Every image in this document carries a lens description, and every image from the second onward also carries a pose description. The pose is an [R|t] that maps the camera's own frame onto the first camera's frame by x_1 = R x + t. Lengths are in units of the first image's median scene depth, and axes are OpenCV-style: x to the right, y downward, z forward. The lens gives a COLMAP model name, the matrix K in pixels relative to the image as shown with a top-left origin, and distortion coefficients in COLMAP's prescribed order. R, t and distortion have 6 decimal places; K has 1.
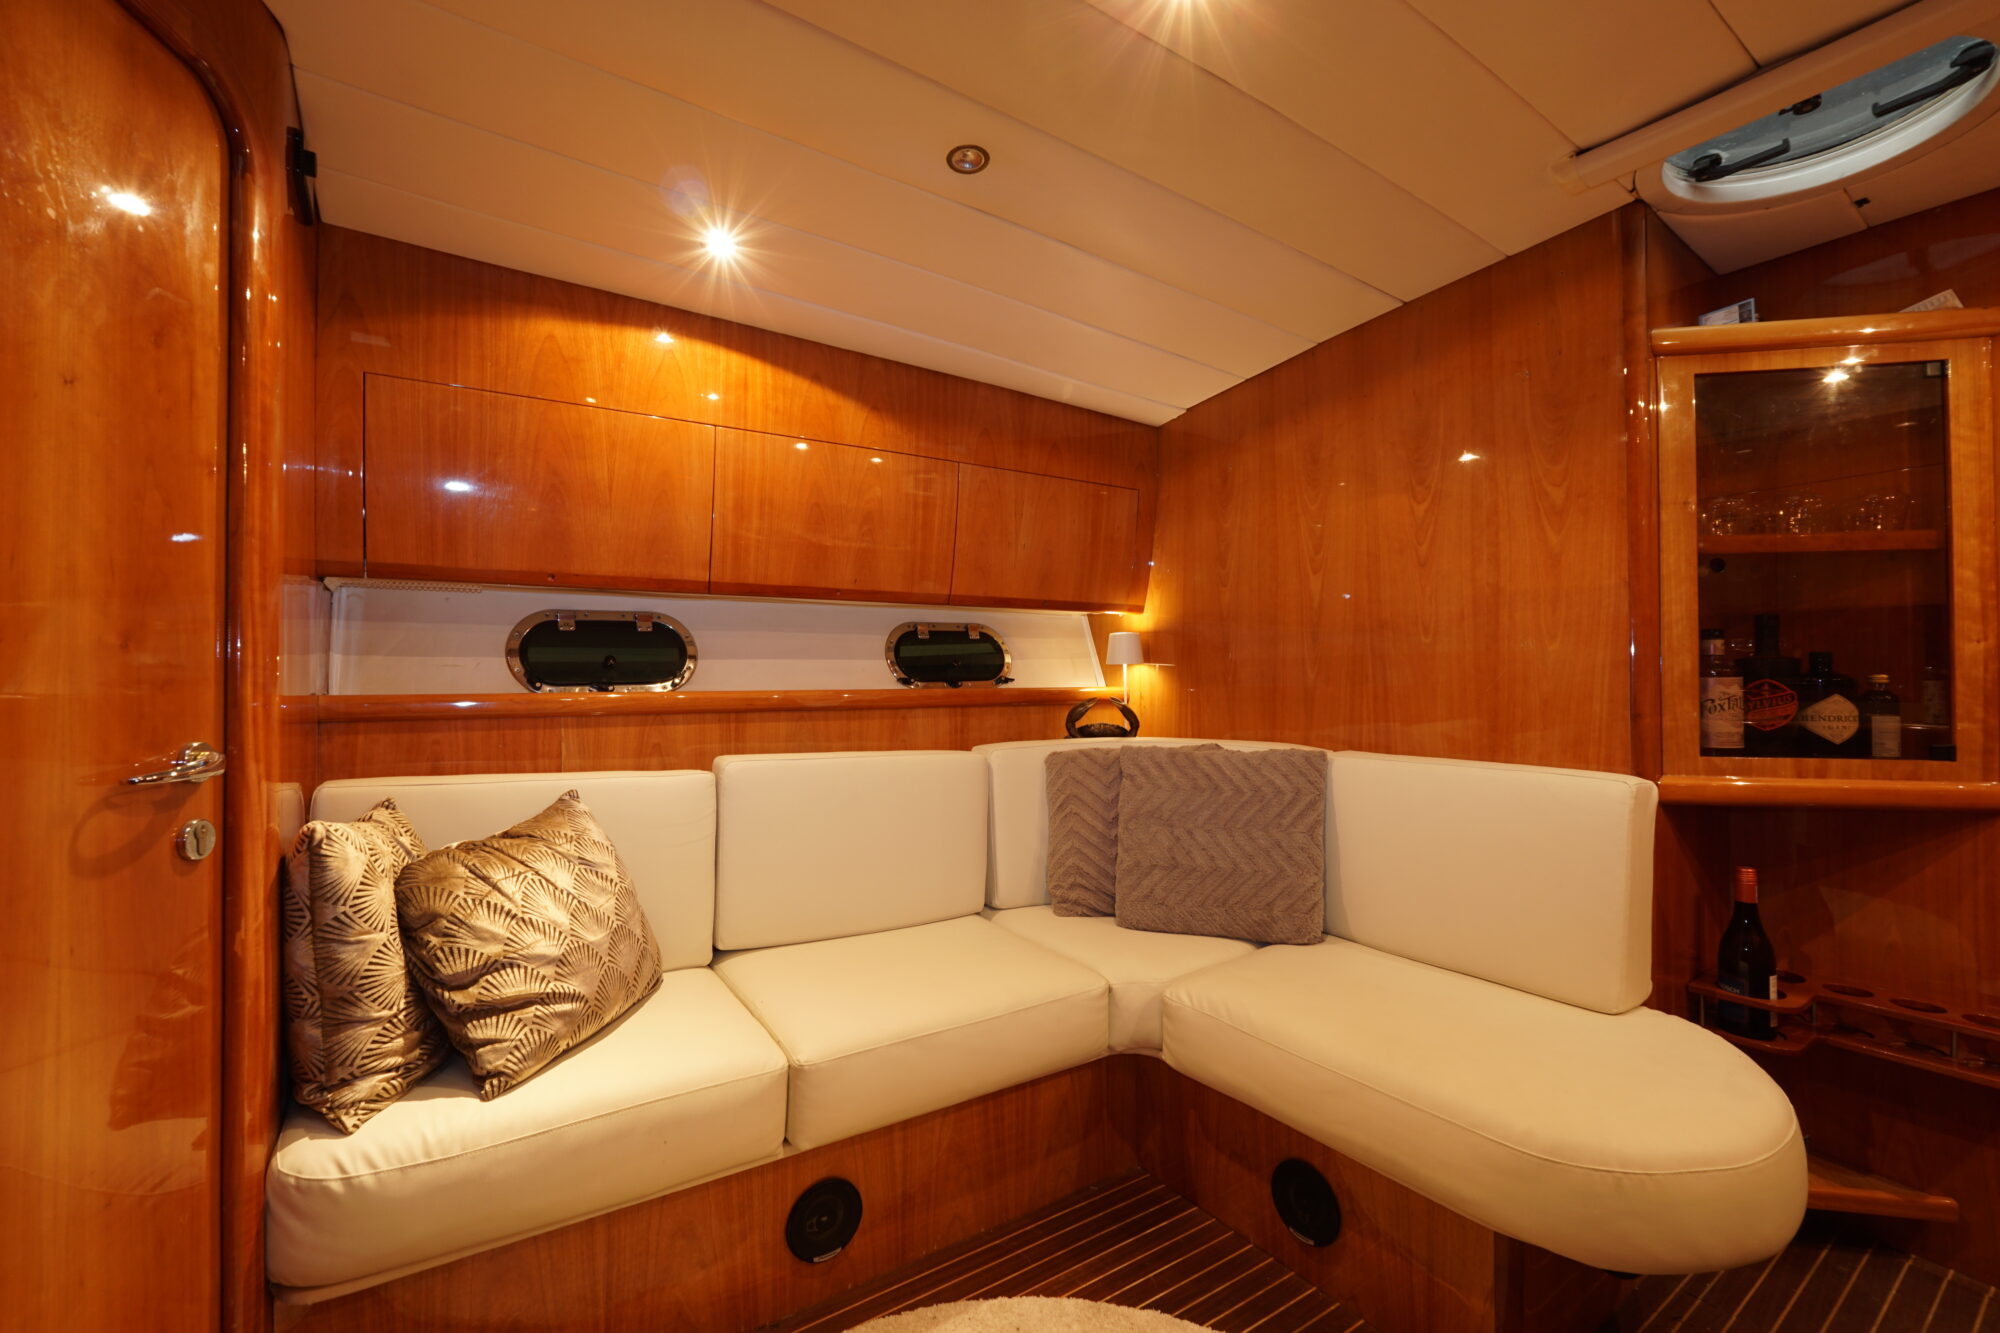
lens RADIAL K [[841.1, 0, 997.7], [0, 841.1, 668.0], [0, 0, 1]] dist [-0.018316, 0.007188]
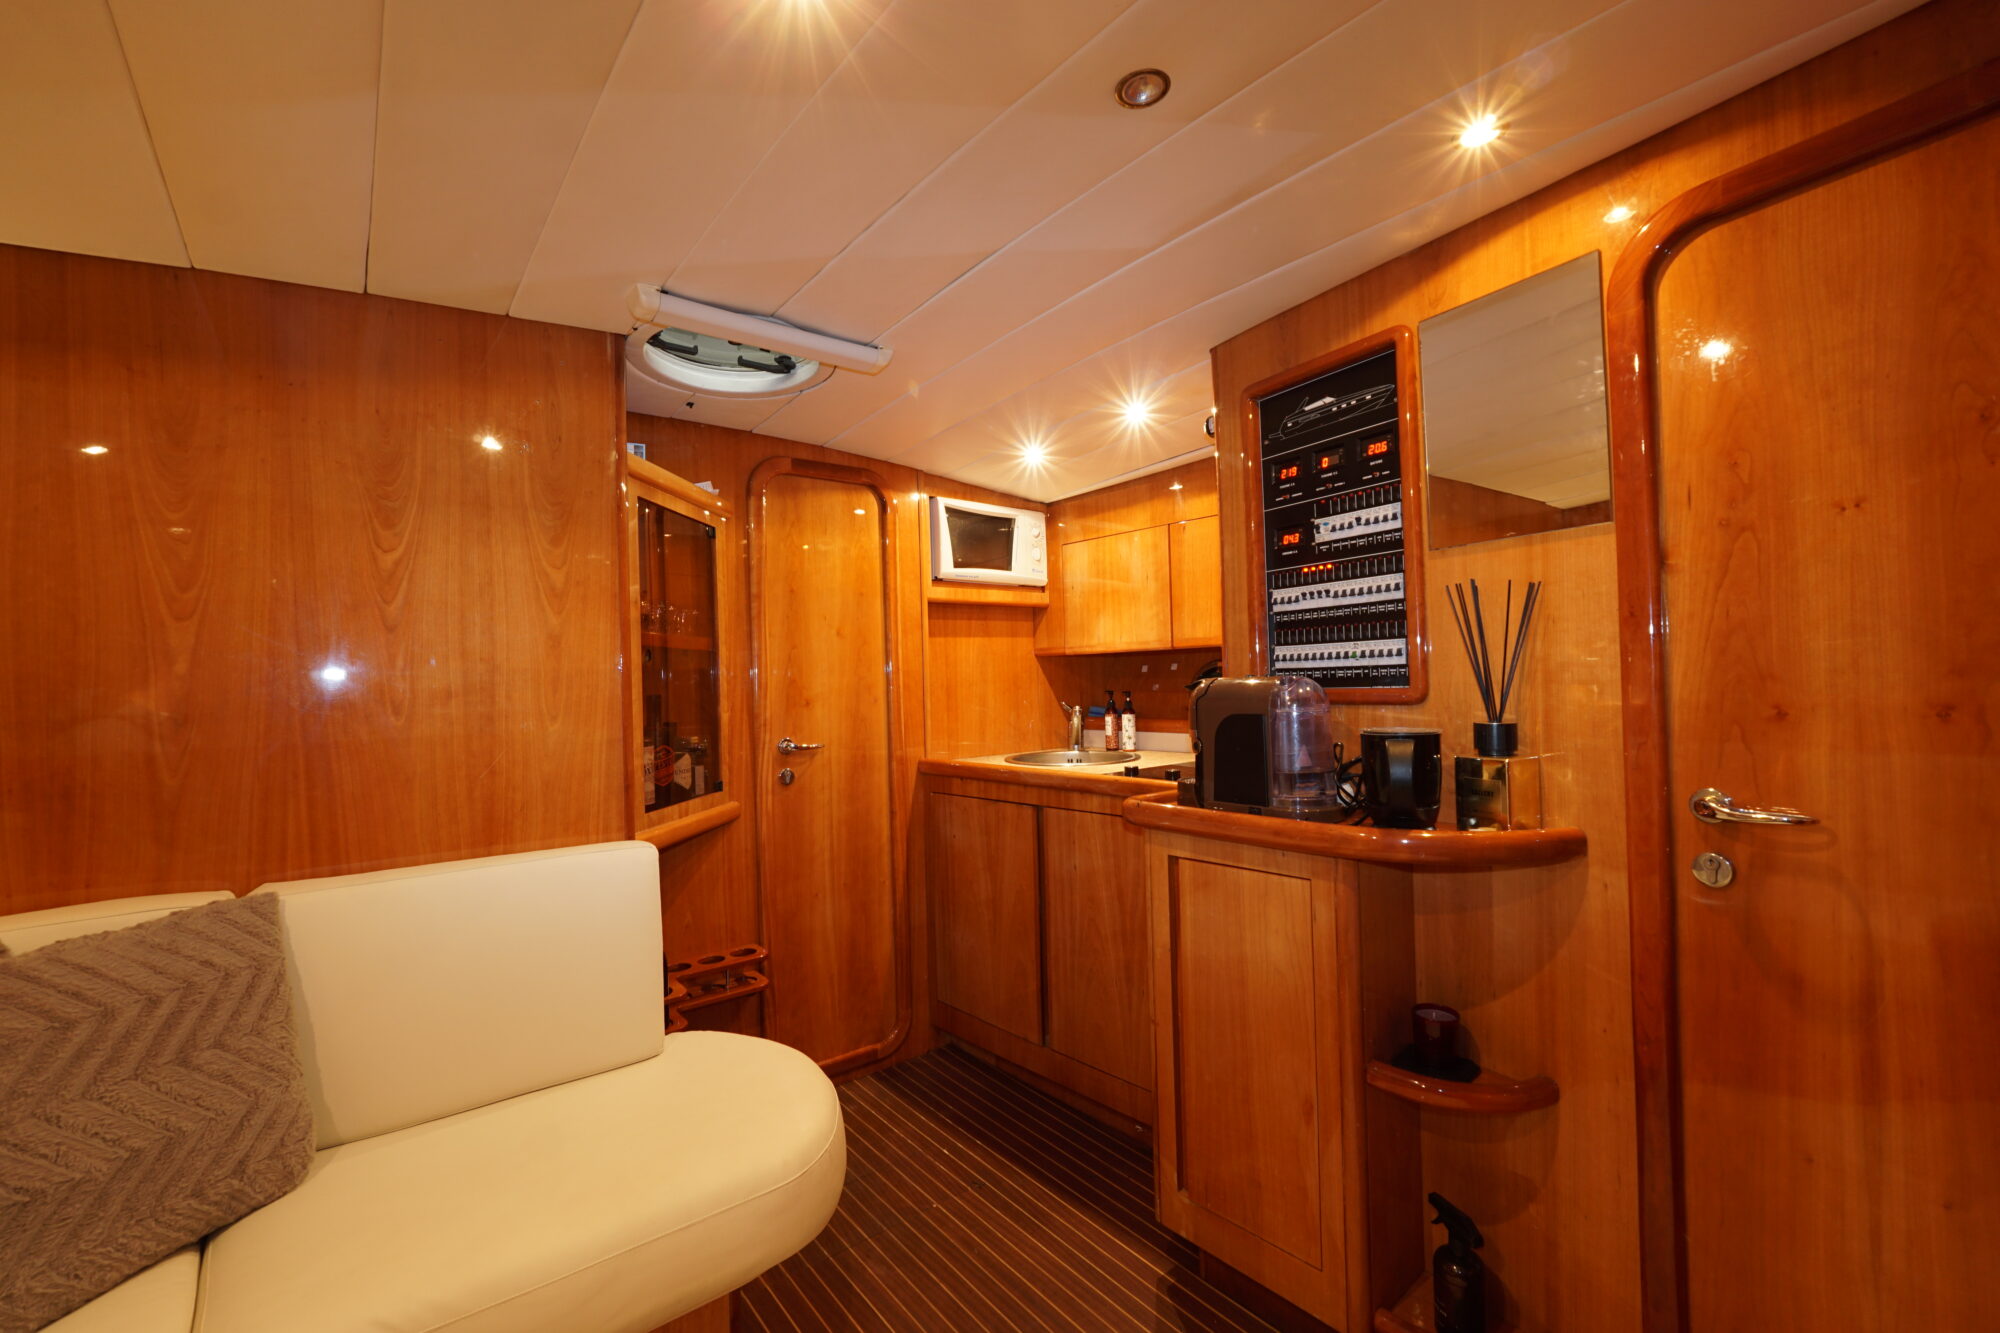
lens RADIAL K [[841.1, 0, 996.3], [0, 841.1, 667.0], [0, 0, 1]] dist [-0.018316, 0.007188]
pose [[-0.076867, 0.017630, 0.996885, -0.397890], [0.011994, 0.999788, -0.016757, -0.077827], [-0.996969, 0.010669, -0.077062, 0.568351]]
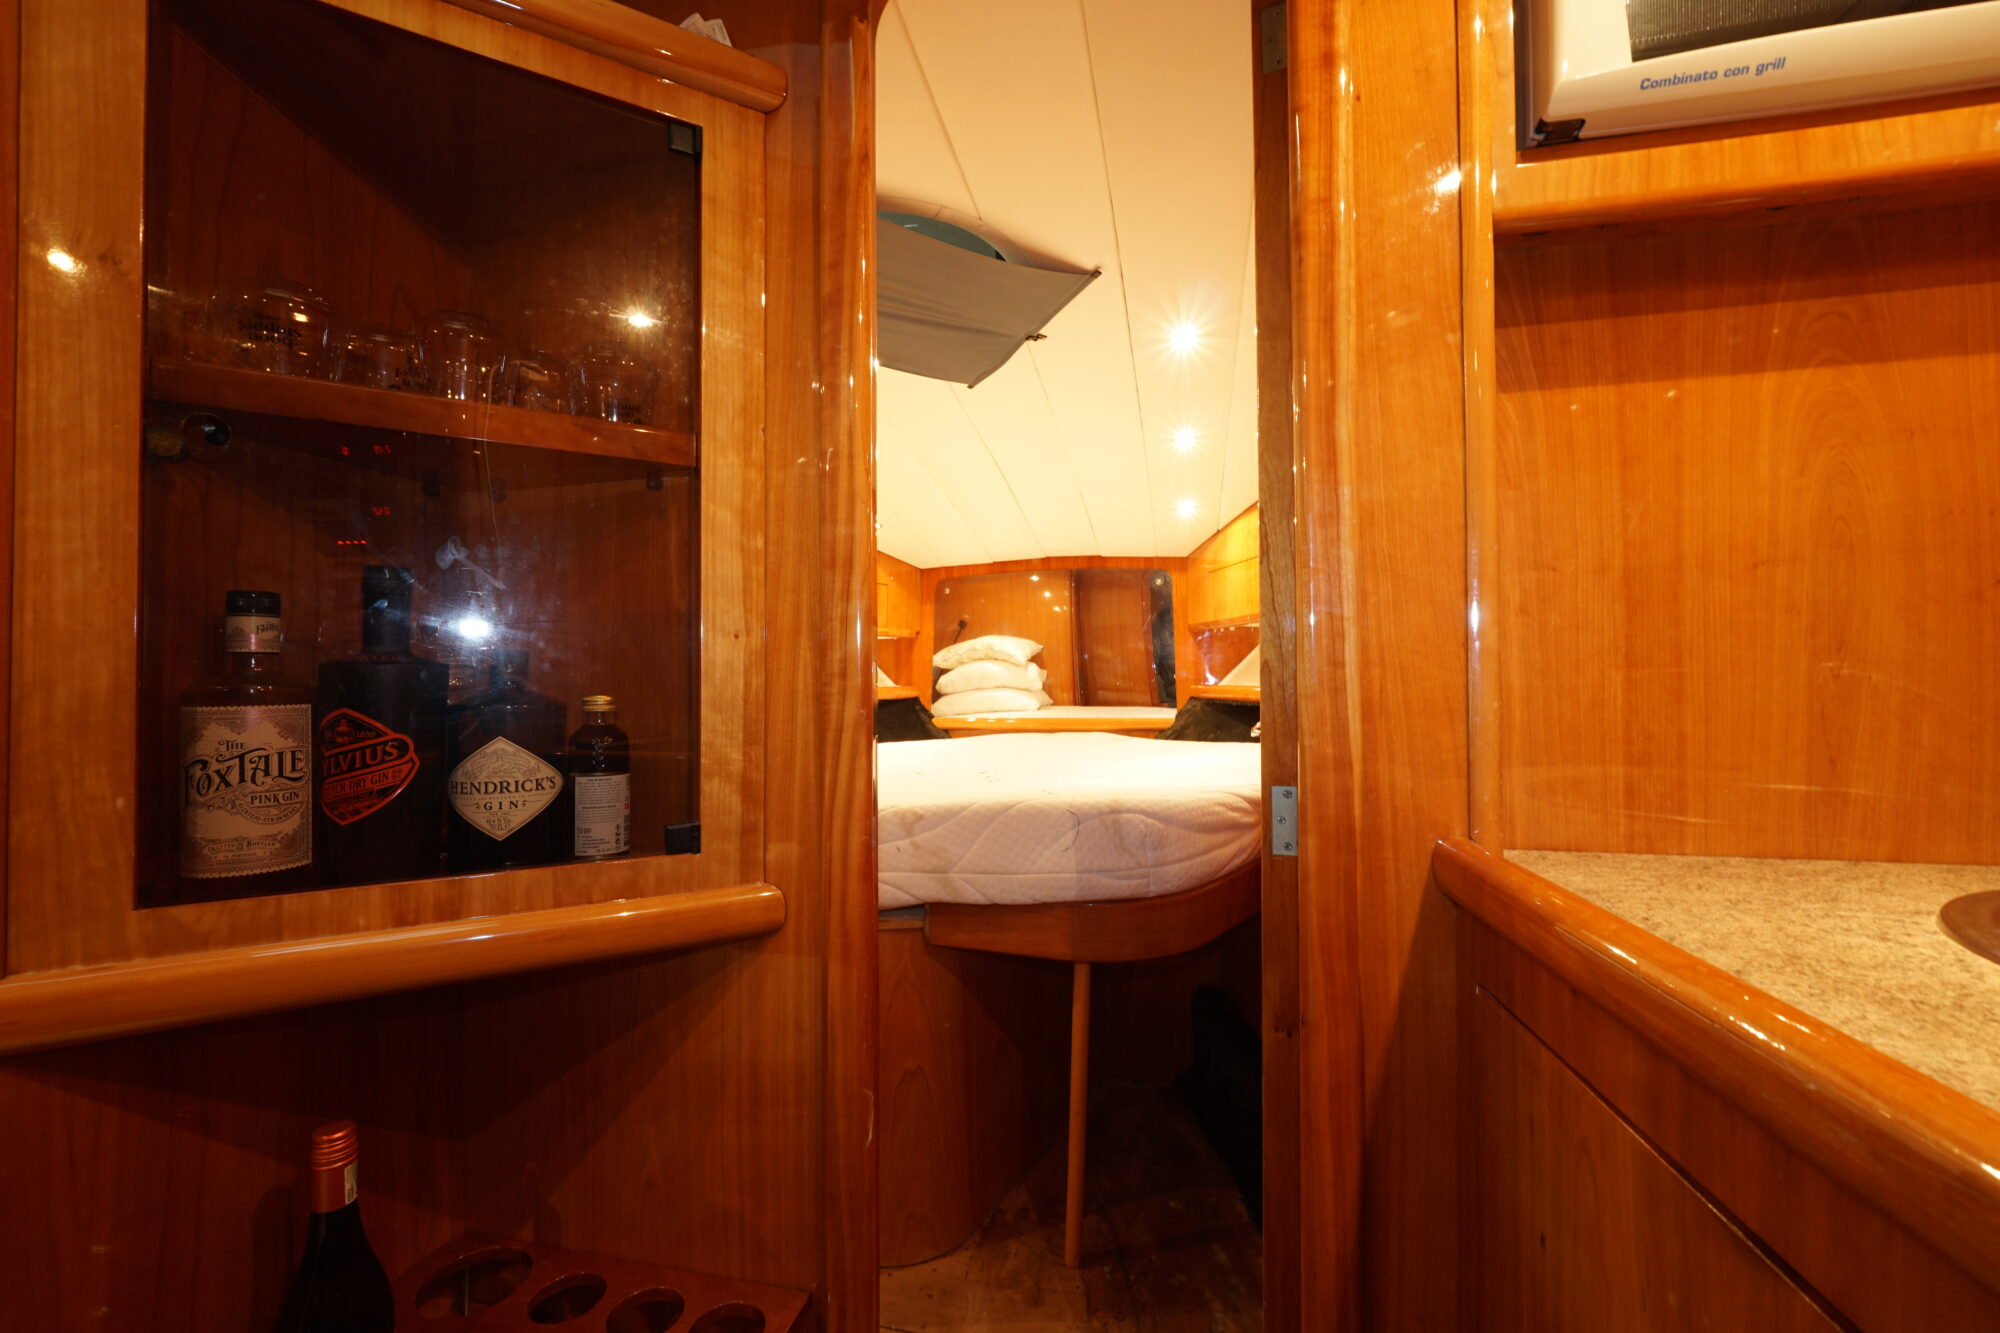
lens RADIAL K [[841.1, 0, 990.7], [0, 841.1, 670.5], [0, 0, 1]] dist [-0.018316, 0.007188]
pose [[0.739151, 0.005412, 0.673518, 0.852812], [-0.005546, 0.999983, -0.001949, -0.007690], [-0.673517, -0.002294, 0.739168, 0.427443]]
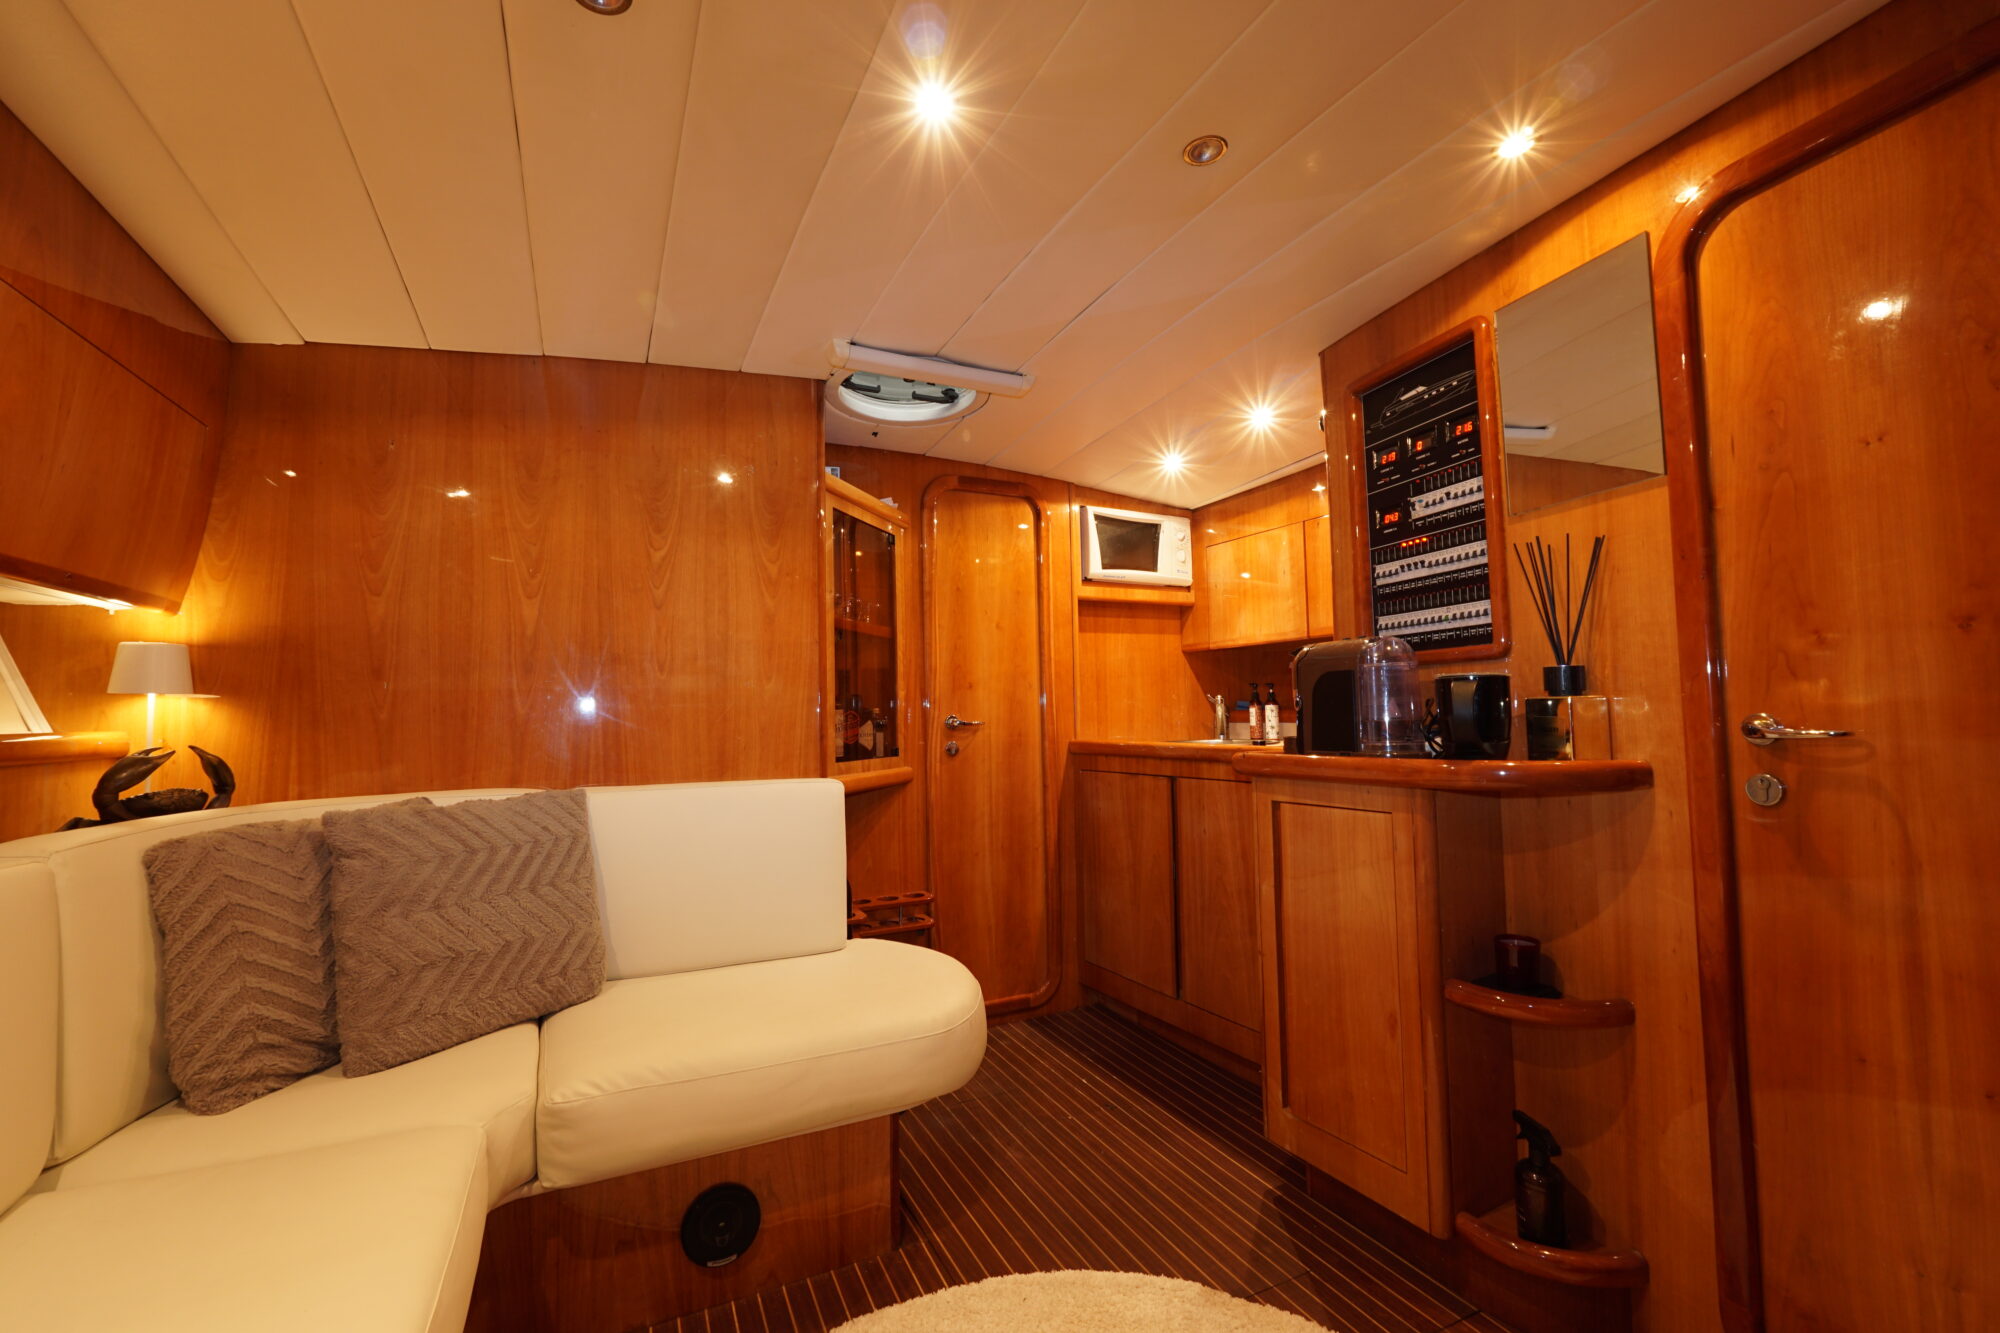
lens RADIAL K [[841.1, 0, 994.6], [0, 841.1, 665.8], [0, 0, 1]] dist [-0.018316, 0.007188]
pose [[0.142775, 0.056336, 0.988151, -0.590009], [0.003504, 0.998344, -0.057424, 0.019675], [-0.989749, 0.011661, 0.142341, 0.490322]]
